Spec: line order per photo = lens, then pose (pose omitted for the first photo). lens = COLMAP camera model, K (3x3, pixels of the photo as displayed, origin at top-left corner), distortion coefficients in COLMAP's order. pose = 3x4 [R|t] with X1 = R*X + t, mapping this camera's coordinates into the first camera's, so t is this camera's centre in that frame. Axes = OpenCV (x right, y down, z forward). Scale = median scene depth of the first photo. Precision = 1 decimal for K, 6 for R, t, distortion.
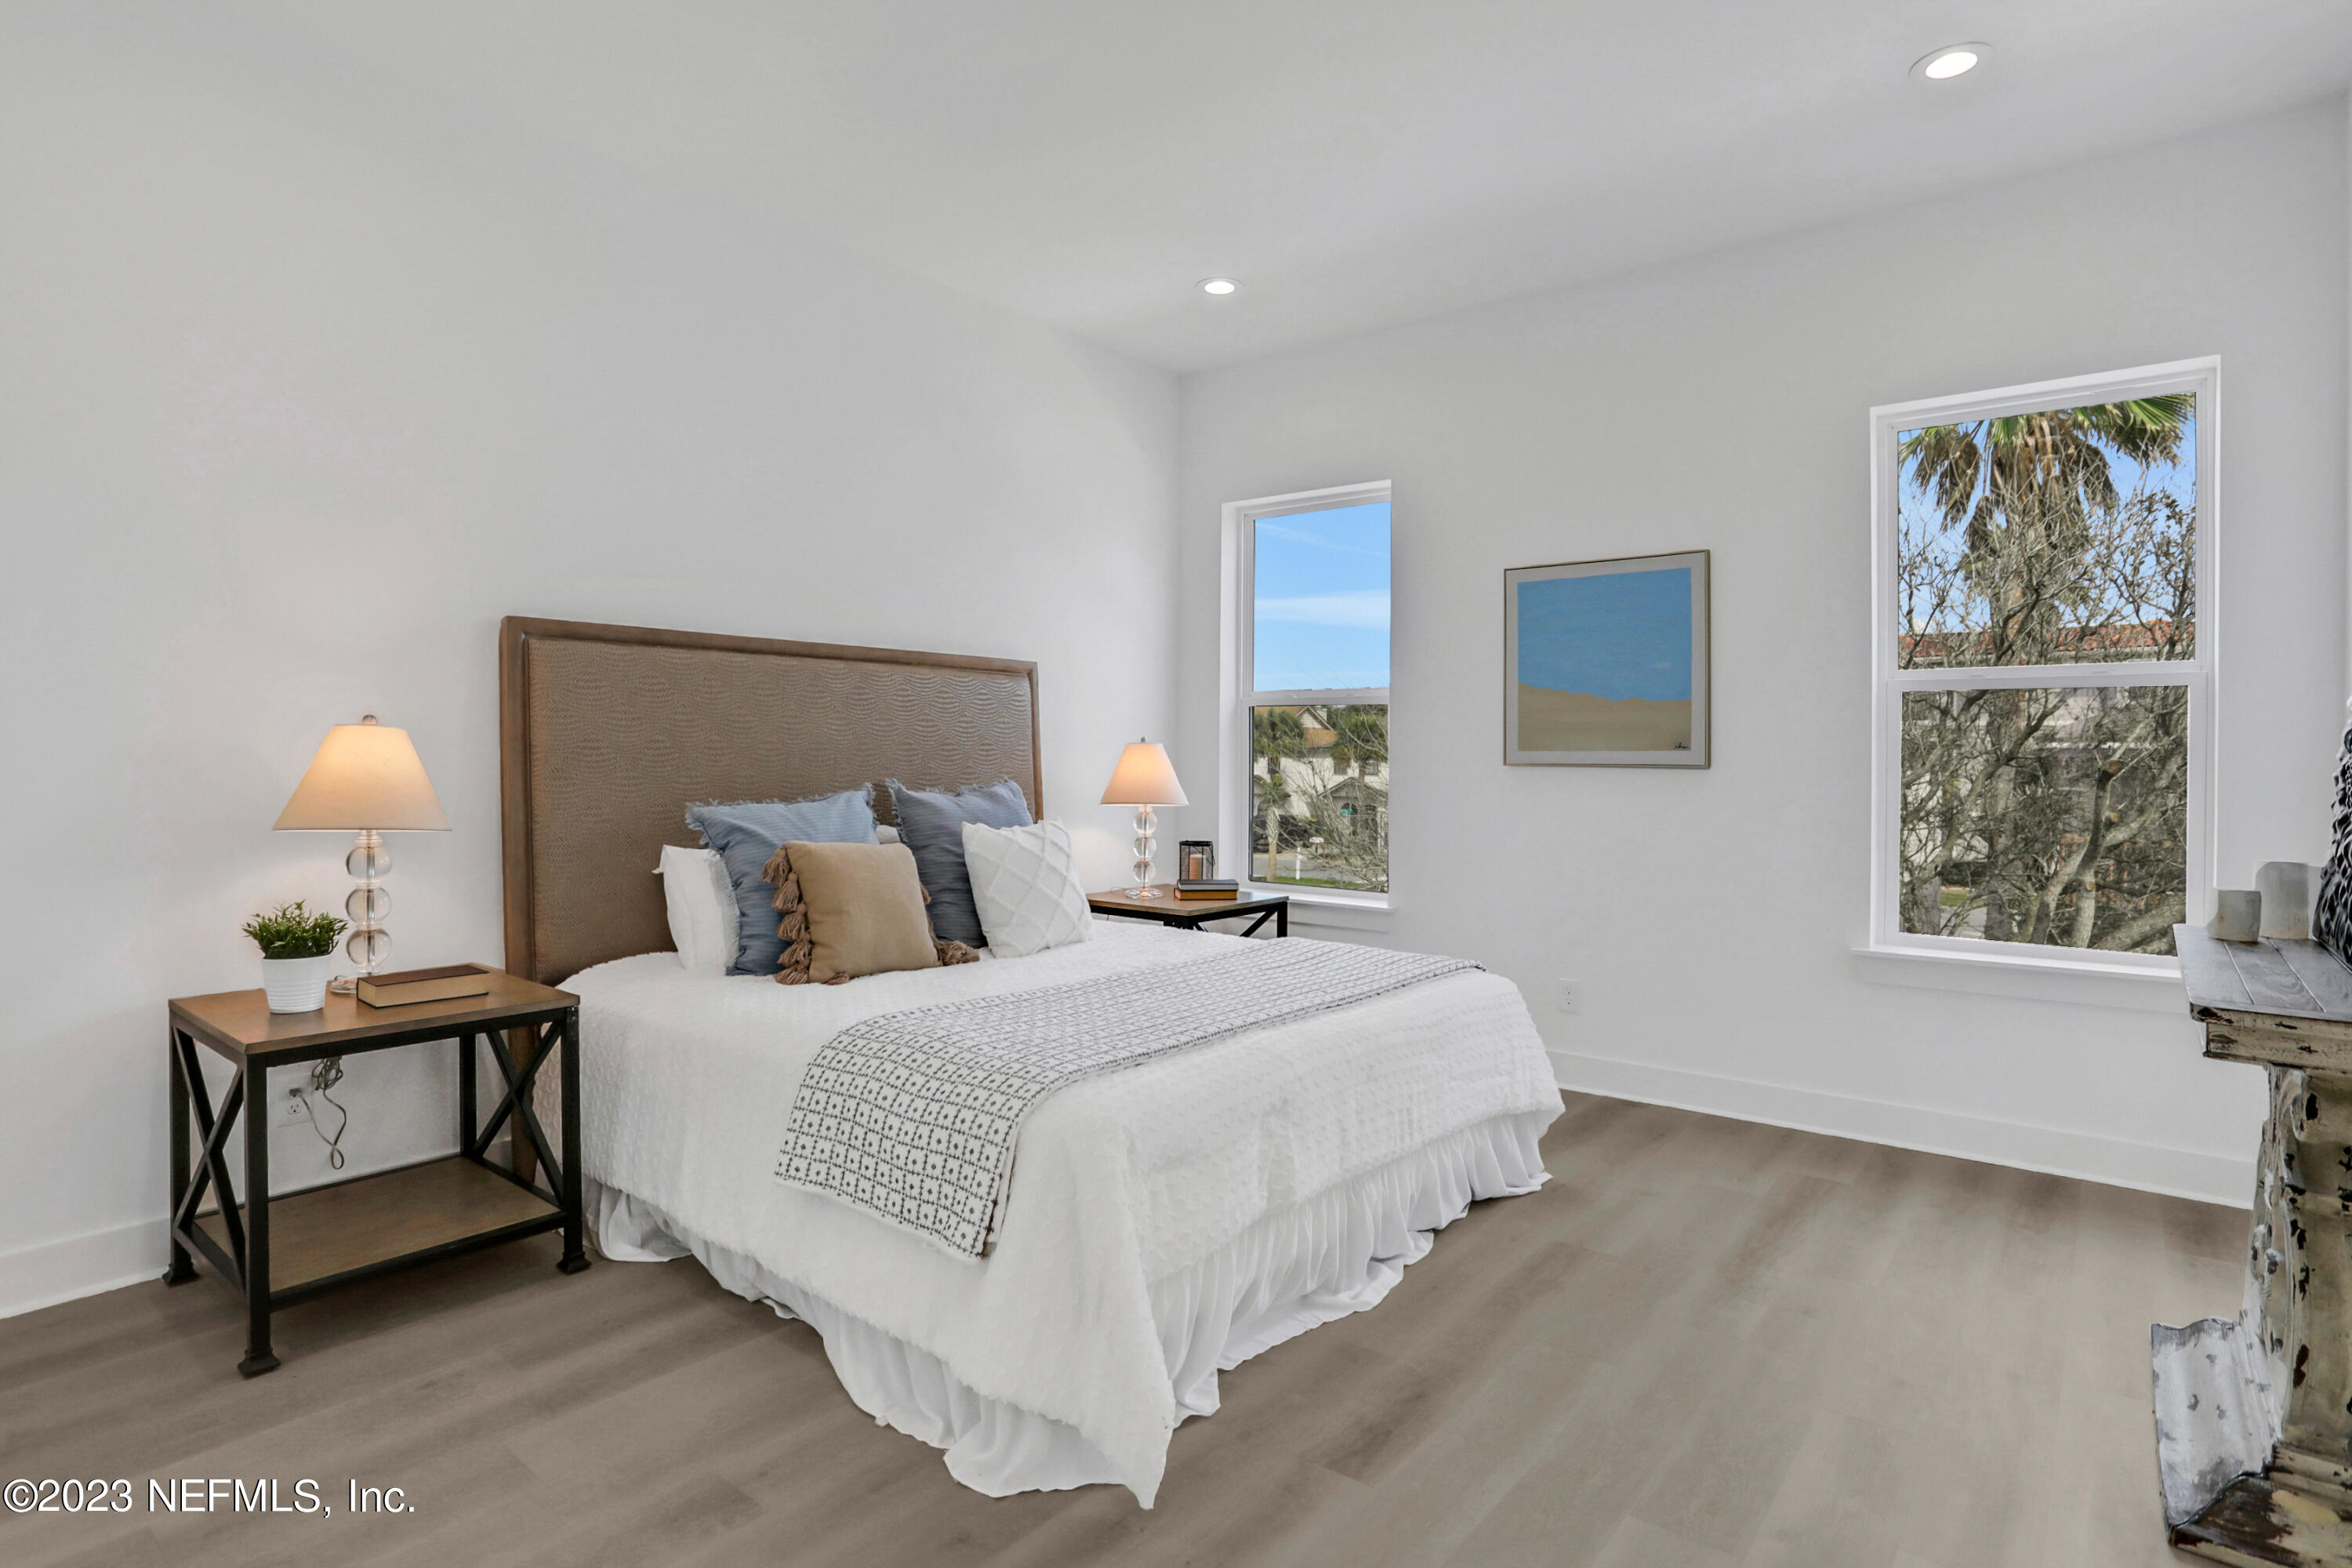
lens RADIAL K [[1189.3, 0, 1176.0], [0, 1189.3, 784.0], [0, 0, 1]] dist [-0.042545, 0.001125]
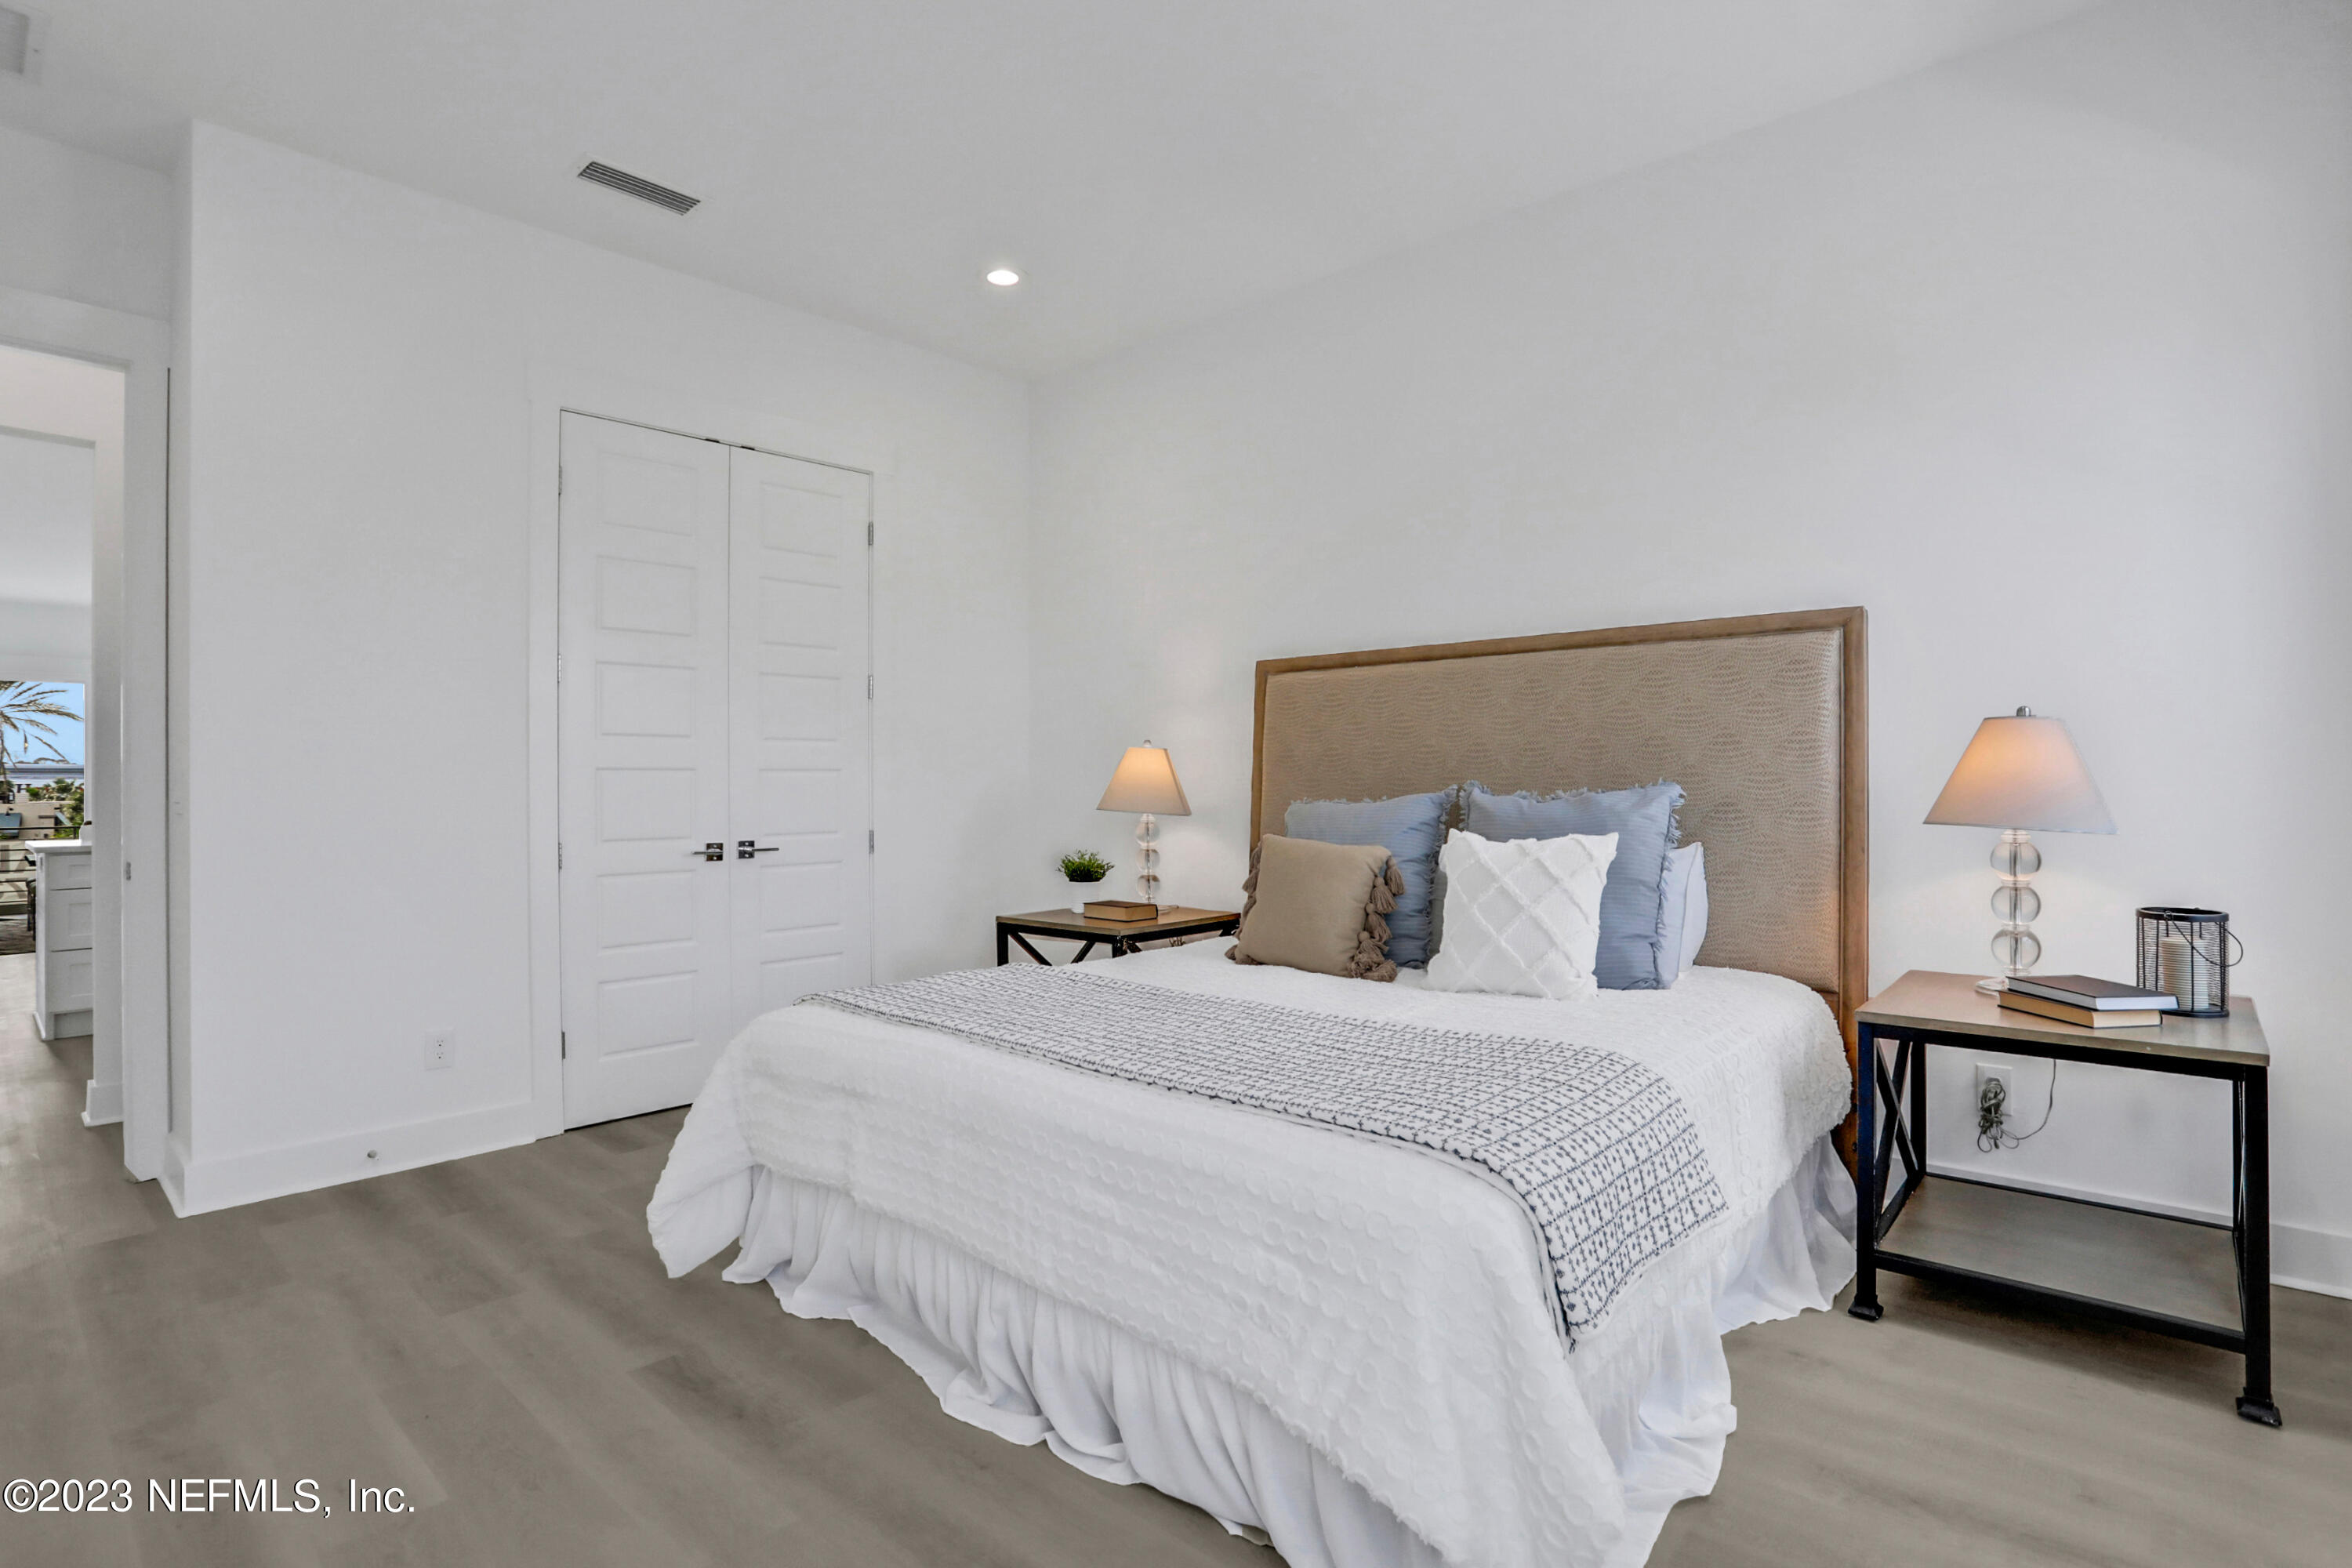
lens RADIAL K [[1144.7, 0, 1176.0], [0, 1144.7, 784.0], [0, 0, 1]] dist [-0.001383, 0.000258]
pose [[-0.051816, 0.010006, -0.998607, 0.843799], [-0.001128, 0.999949, 0.010078, -0.014034], [0.998656, 0.001649, -0.051802, 1.043038]]
